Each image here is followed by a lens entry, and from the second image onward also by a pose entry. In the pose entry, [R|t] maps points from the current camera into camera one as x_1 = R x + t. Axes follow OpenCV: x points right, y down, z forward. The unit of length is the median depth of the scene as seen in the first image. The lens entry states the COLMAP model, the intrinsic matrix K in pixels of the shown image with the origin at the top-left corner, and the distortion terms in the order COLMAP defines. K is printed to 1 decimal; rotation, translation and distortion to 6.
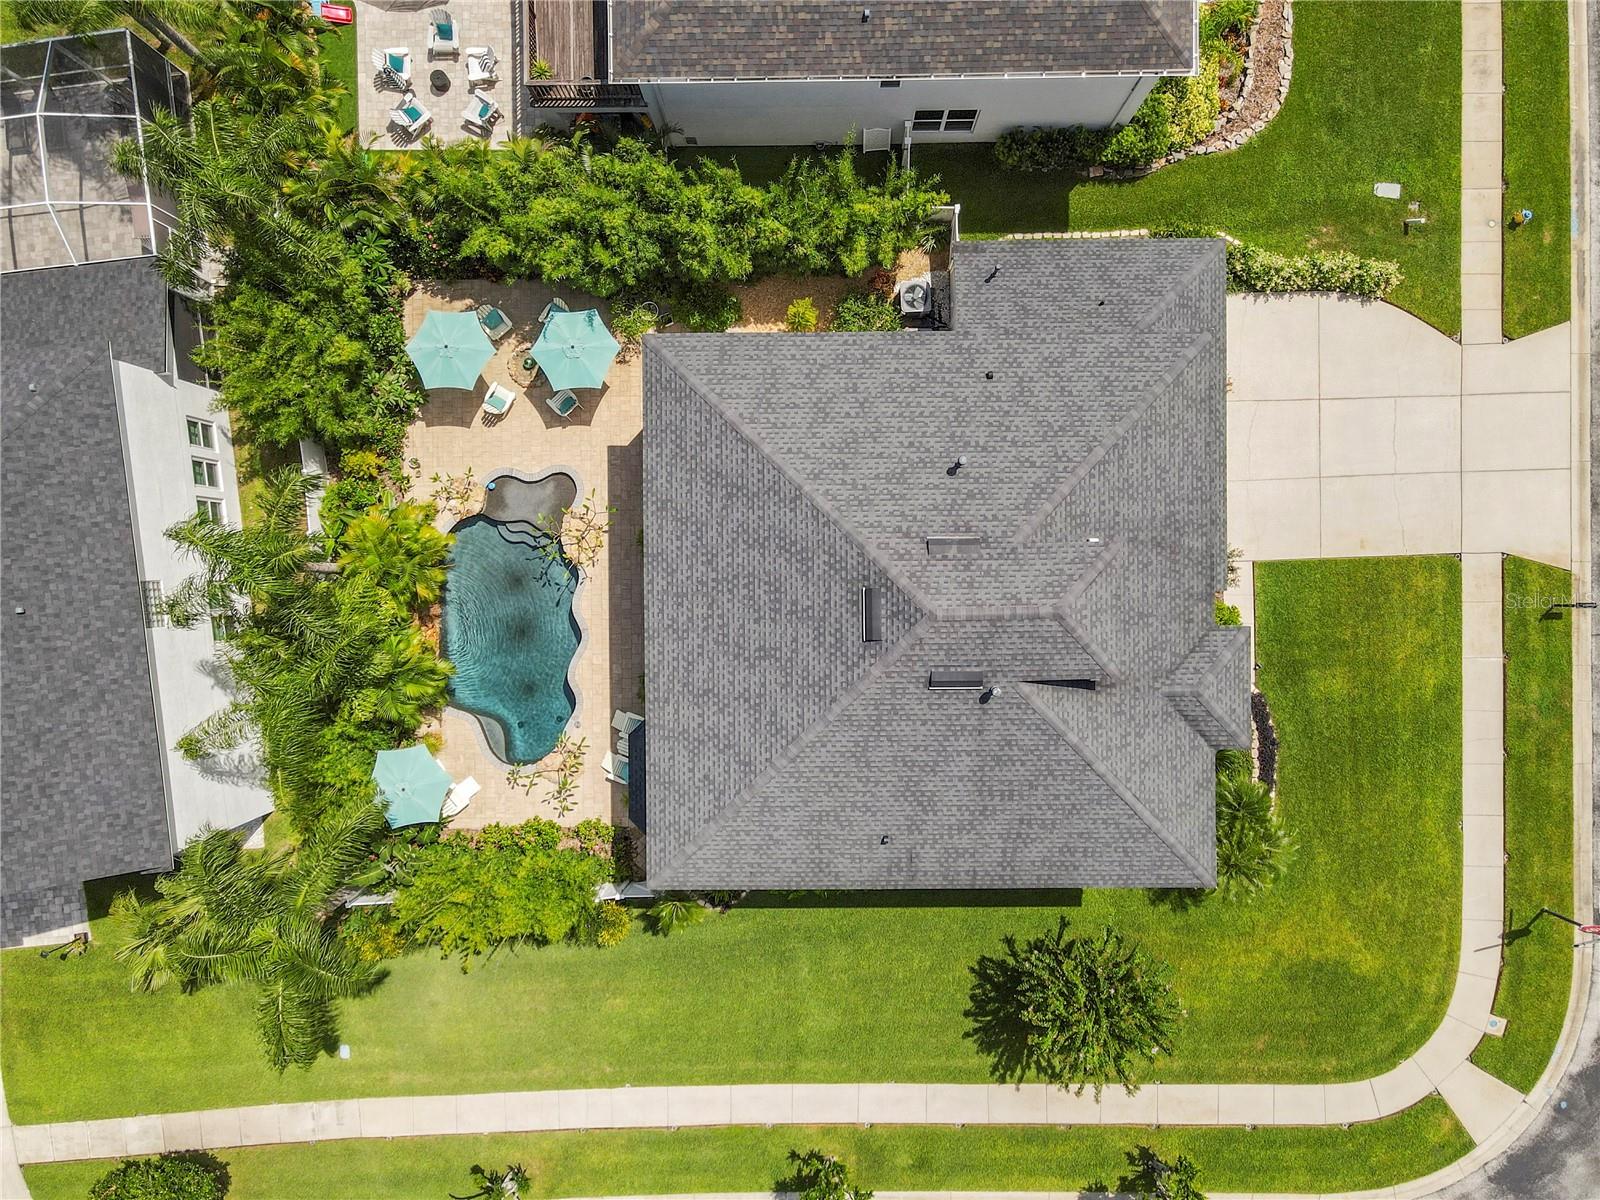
lens RADIAL K [[1180.0, 0, 798.2], [0, 1180.0, 605.5], [0, 0, 1]] dist [0.010771, 0.008490]
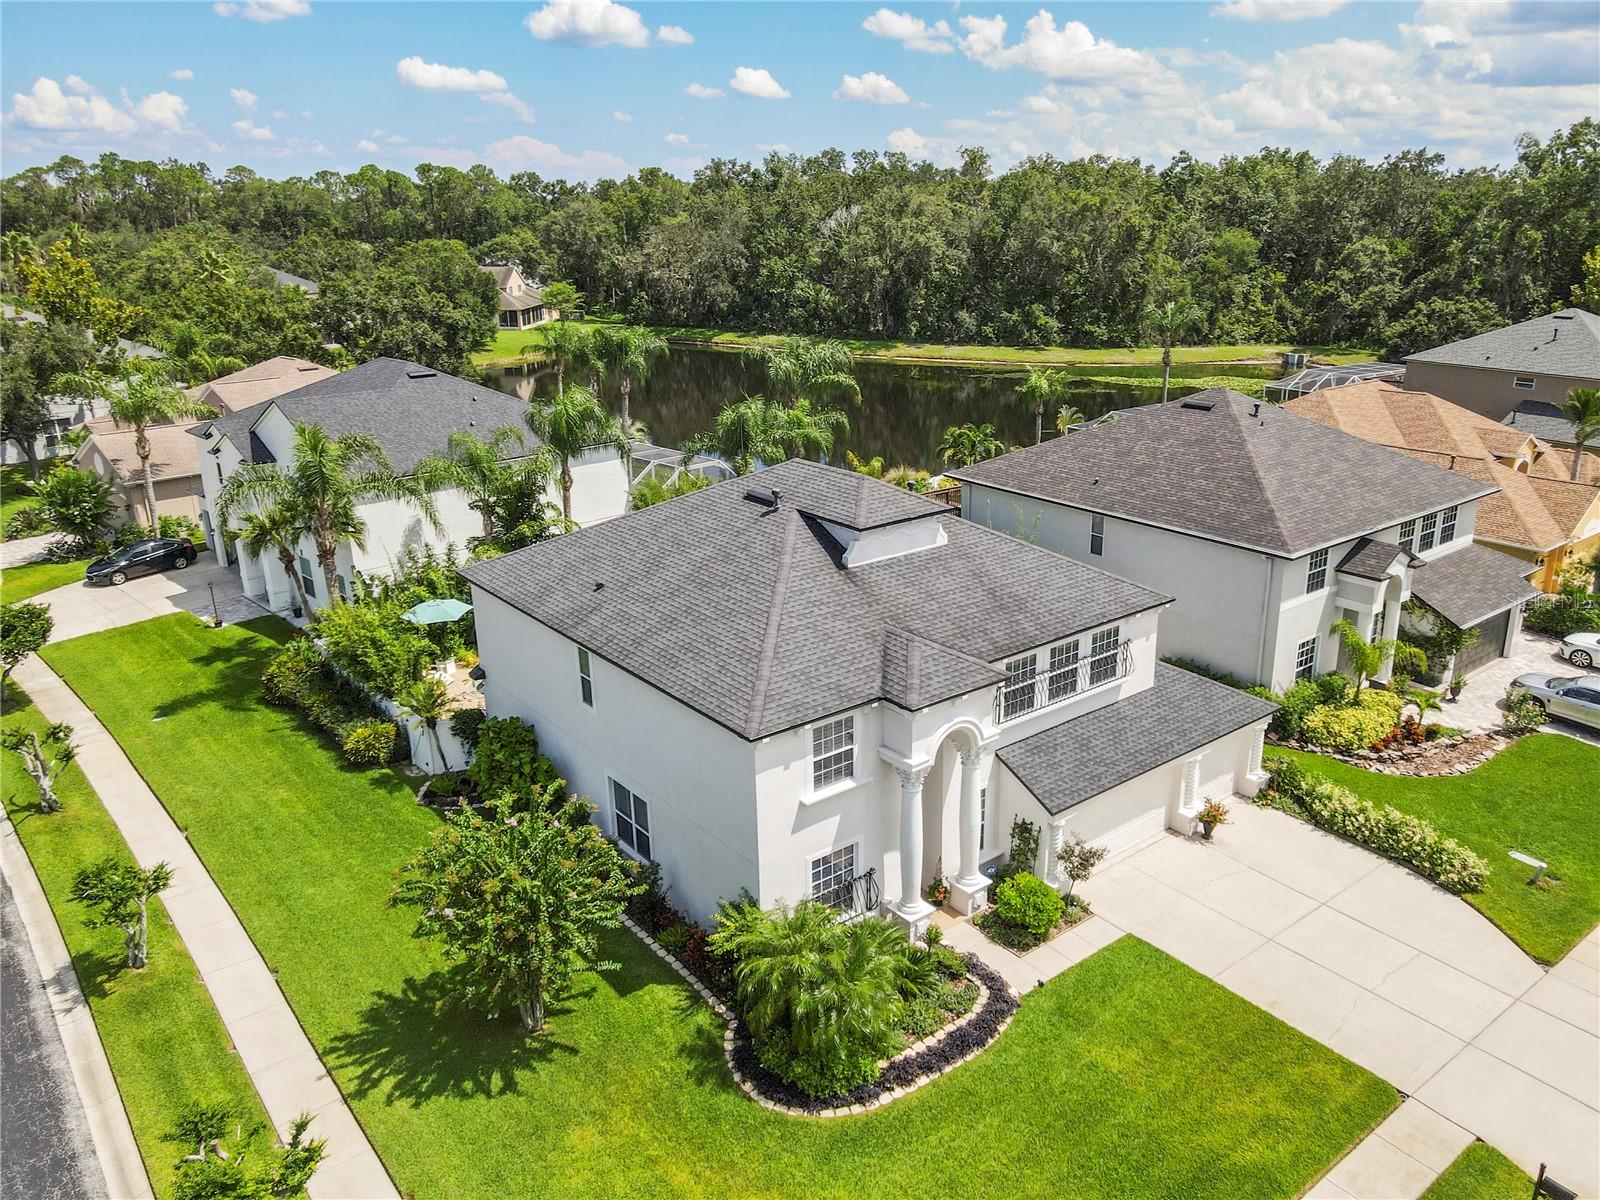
lens RADIAL K [[1180.0, 0, 789.5], [0, 1180.0, 564.6], [0, 0, 1]] dist [0.010771, 0.008490]
pose [[0.609337, 0.245164, -0.754057, 0.762219], [-0.792647, 0.163823, -0.587258, 0.542846], [-0.020442, 0.955540, 0.294152, 0.543867]]
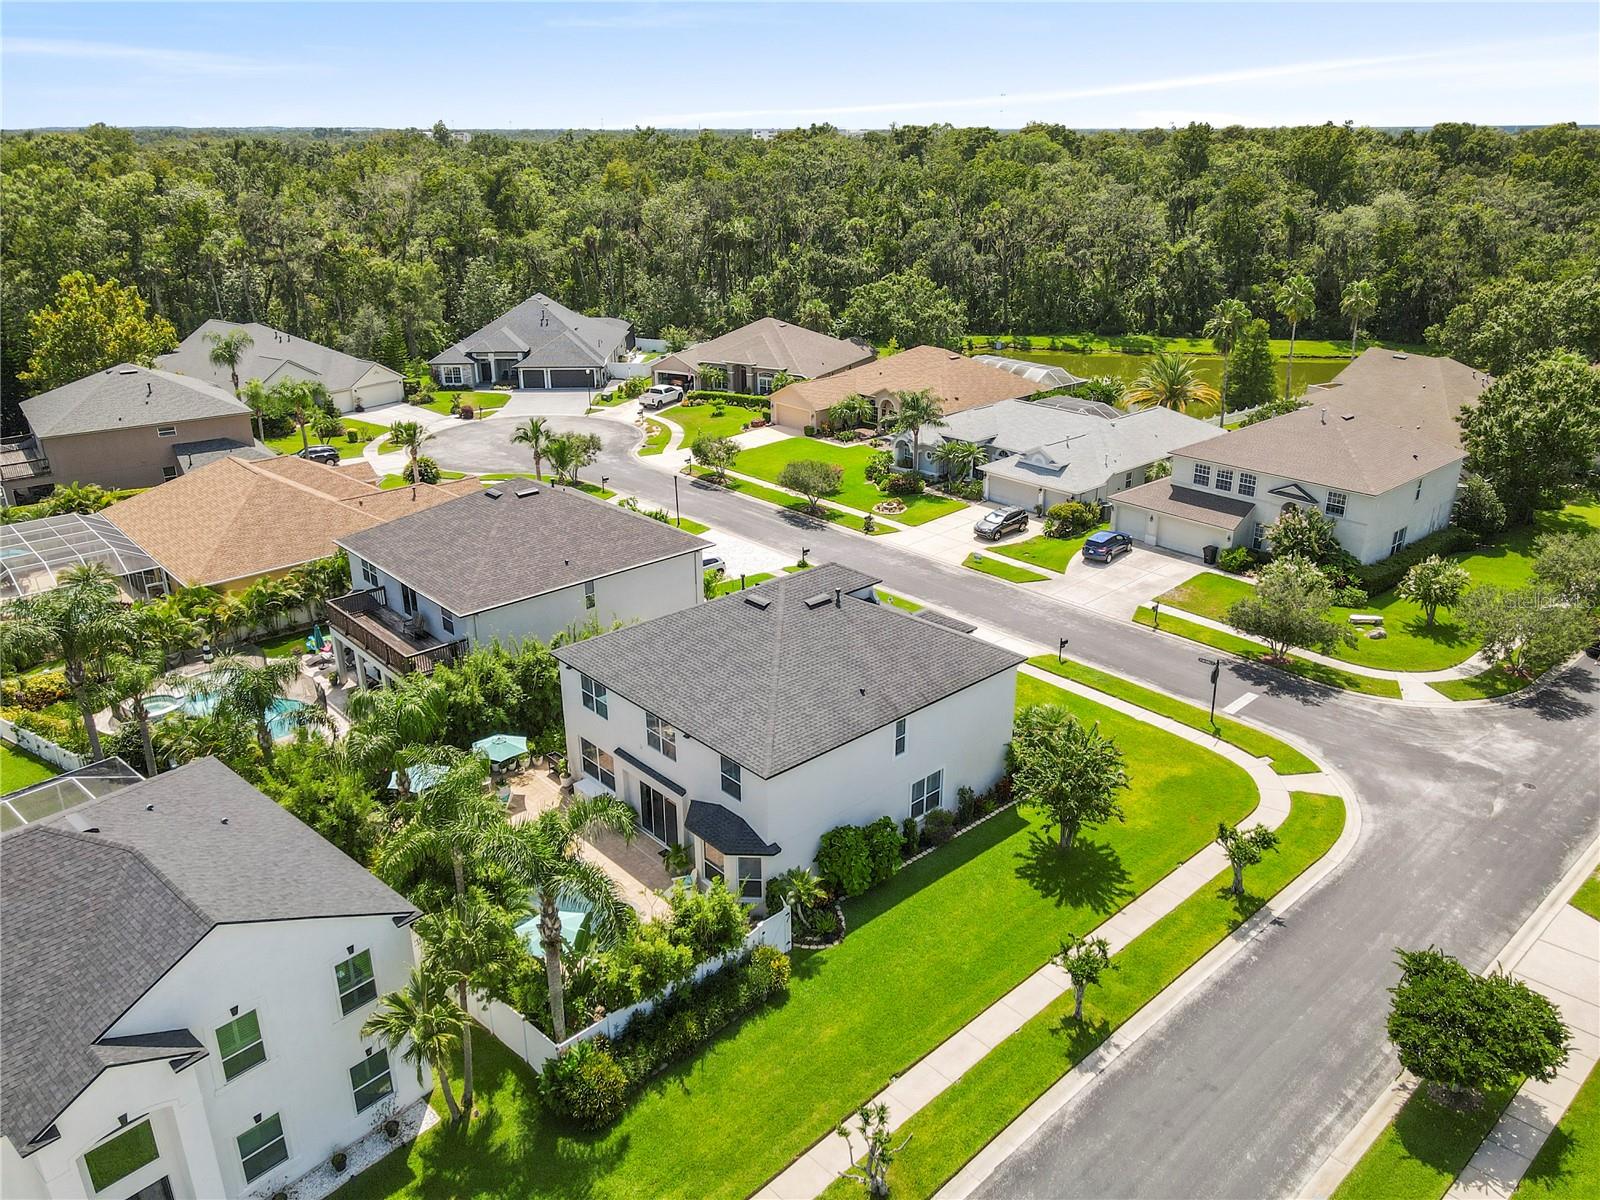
lens RADIAL K [[1180.0, 0, 794.7], [0, 1180.0, 601.7], [0, 0, 1]] dist [0.010771, 0.008490]
pose [[0.747245, -0.237025, 0.620841, -0.732332], [0.664544, 0.263153, -0.699380, 0.946227], [0.002394, 0.935184, 0.354153, 0.284560]]
